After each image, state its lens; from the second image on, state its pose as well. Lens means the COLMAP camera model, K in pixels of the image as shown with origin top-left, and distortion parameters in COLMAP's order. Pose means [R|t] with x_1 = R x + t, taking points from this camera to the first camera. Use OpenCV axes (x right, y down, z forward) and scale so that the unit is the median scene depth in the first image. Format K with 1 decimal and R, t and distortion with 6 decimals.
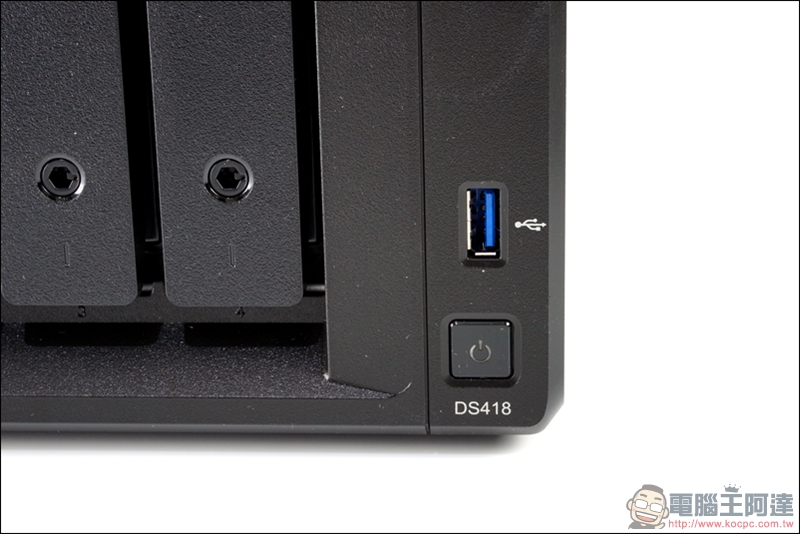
lens RADIAL K [[1917.3, 0, 401.0], [0, 1917.3, 267.3], [0, 0, 1]] dist [0.131185, 0.000000]
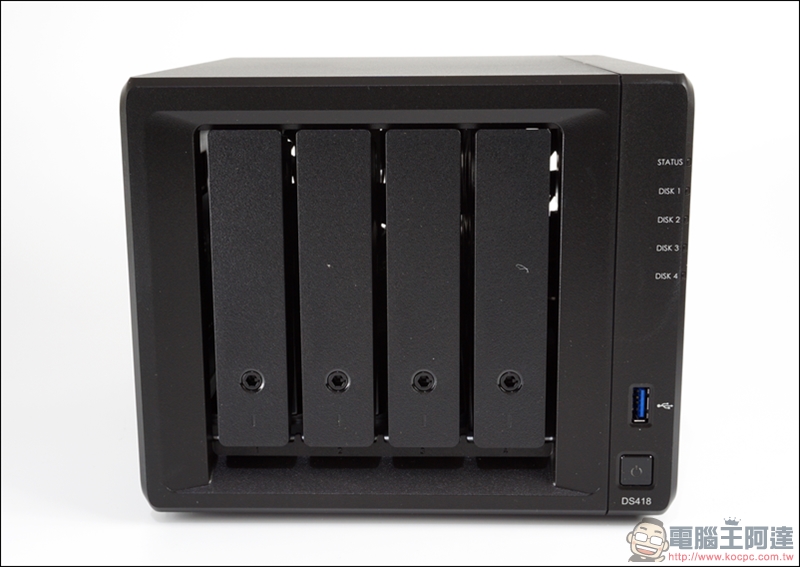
lens RADIAL K [[976.3, 0, 399.7], [0, 976.3, 281.8], [0, 0, 1]] dist [-0.009944, 0.000000]
pose [[0.999535, 0.005065, 0.030069, -0.225611], [-0.000591, 0.989138, -0.146992, -0.000781], [-0.030487, 0.146906, 0.988681, 0.000095]]
